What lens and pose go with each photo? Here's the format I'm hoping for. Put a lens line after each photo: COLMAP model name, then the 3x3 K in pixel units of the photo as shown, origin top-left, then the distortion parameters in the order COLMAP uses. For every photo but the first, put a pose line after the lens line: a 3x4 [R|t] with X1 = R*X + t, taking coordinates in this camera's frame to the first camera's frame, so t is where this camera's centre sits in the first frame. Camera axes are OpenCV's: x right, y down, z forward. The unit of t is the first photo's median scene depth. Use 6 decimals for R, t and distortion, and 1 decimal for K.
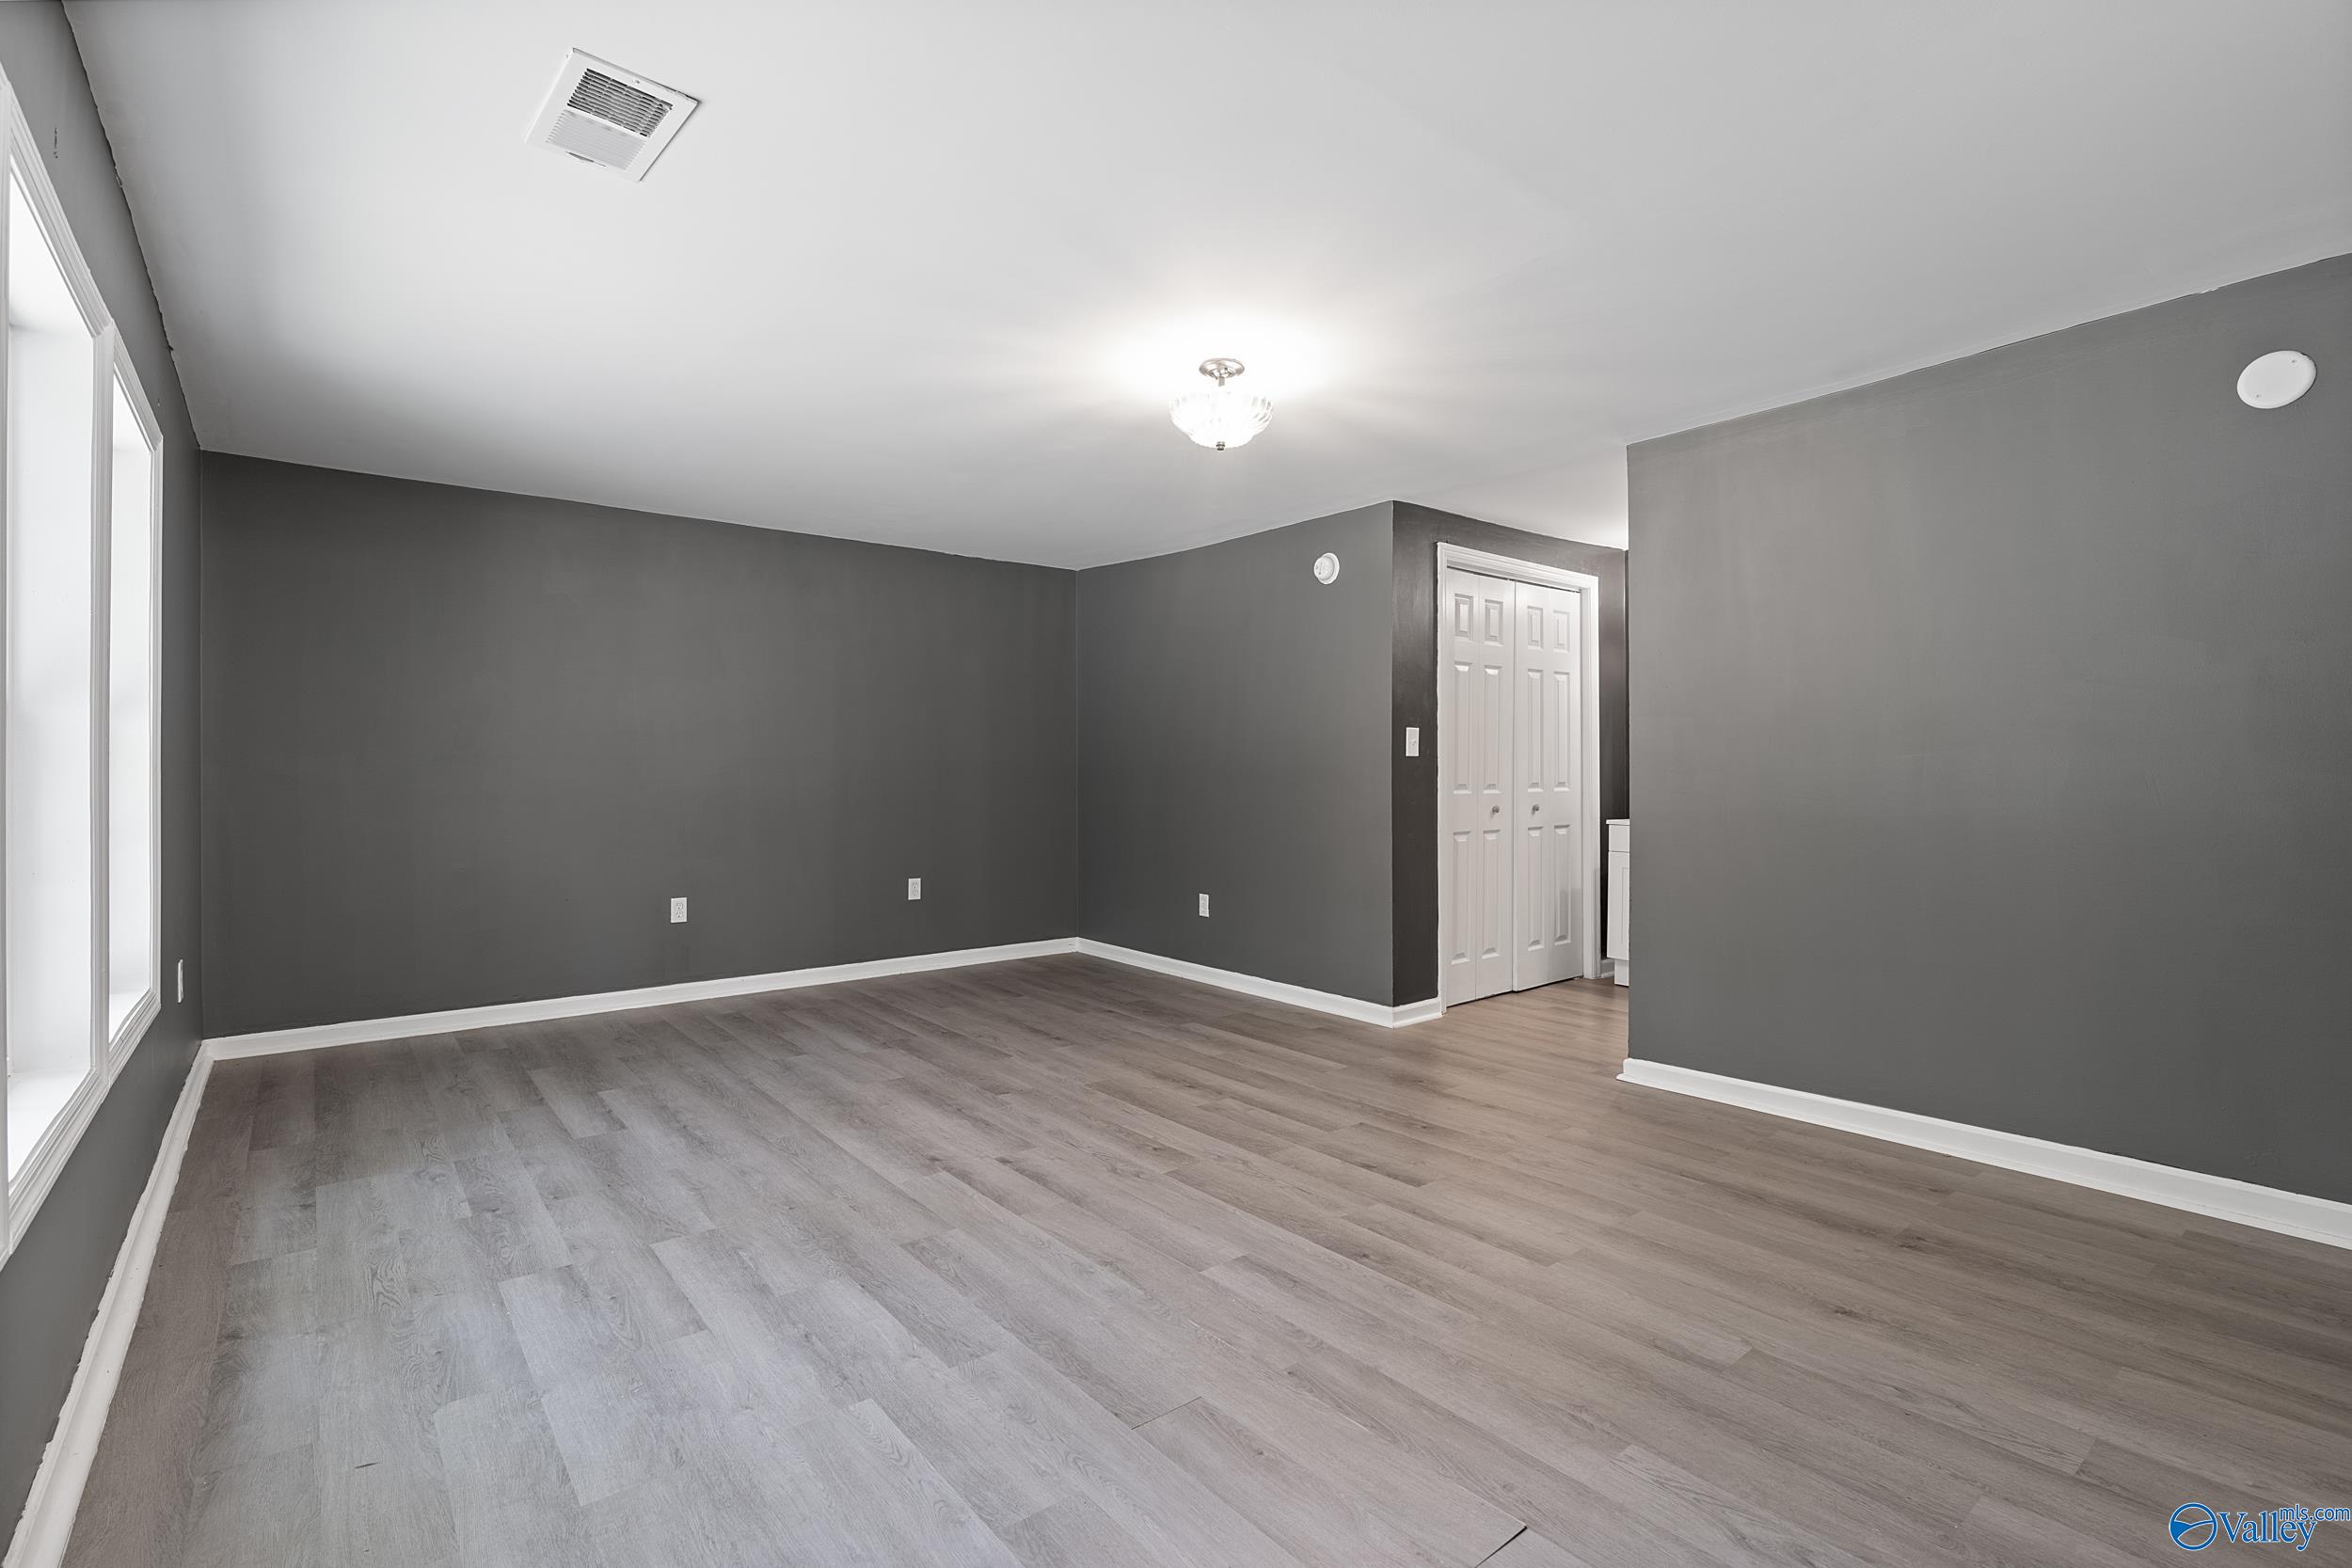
lens RADIAL K [[1114.6, 0, 1175.6], [0, 1114.6, 771.6], [0, 0, 1]] dist [-0.007353, 0.000368]
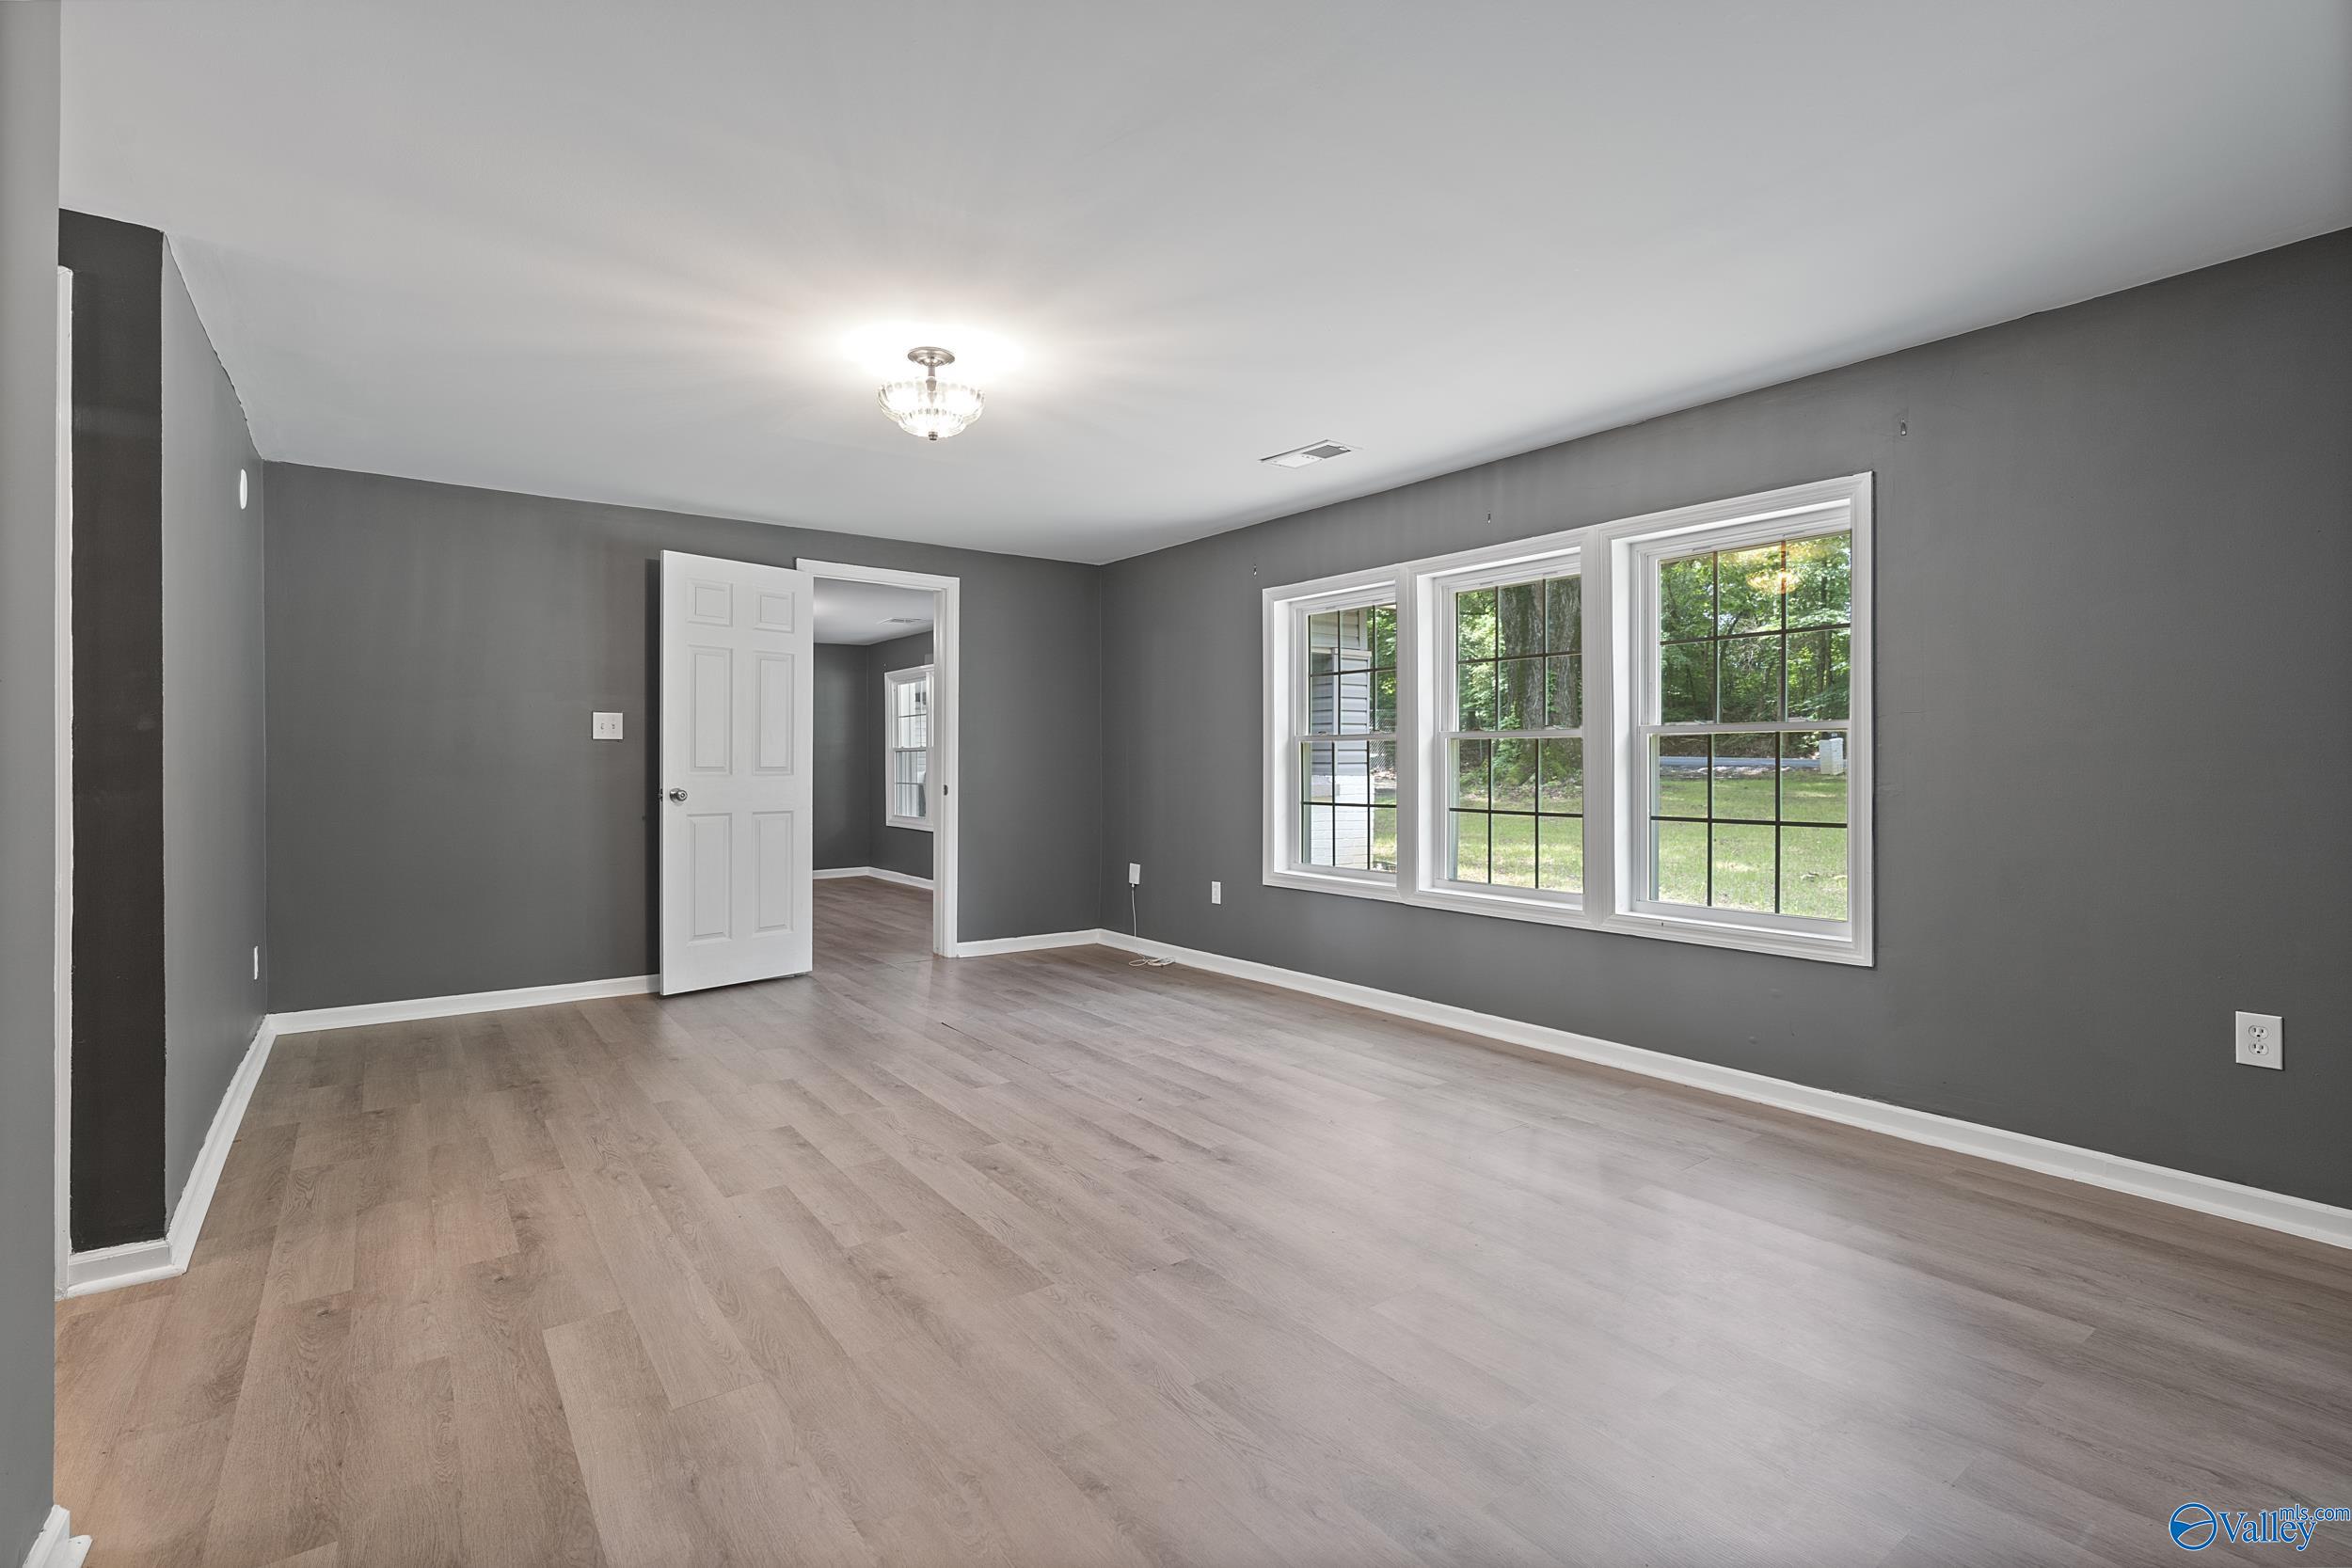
lens RADIAL K [[1114.6, 0, 1175.6], [0, 1114.6, 771.6], [0, 0, 1]] dist [-0.007353, 0.000368]
pose [[-0.999095, 0.001961, 0.042497, -0.218441], [0.002315, 0.999963, 0.008297, -0.002476], [-0.042479, 0.008388, -0.999062, 2.003154]]
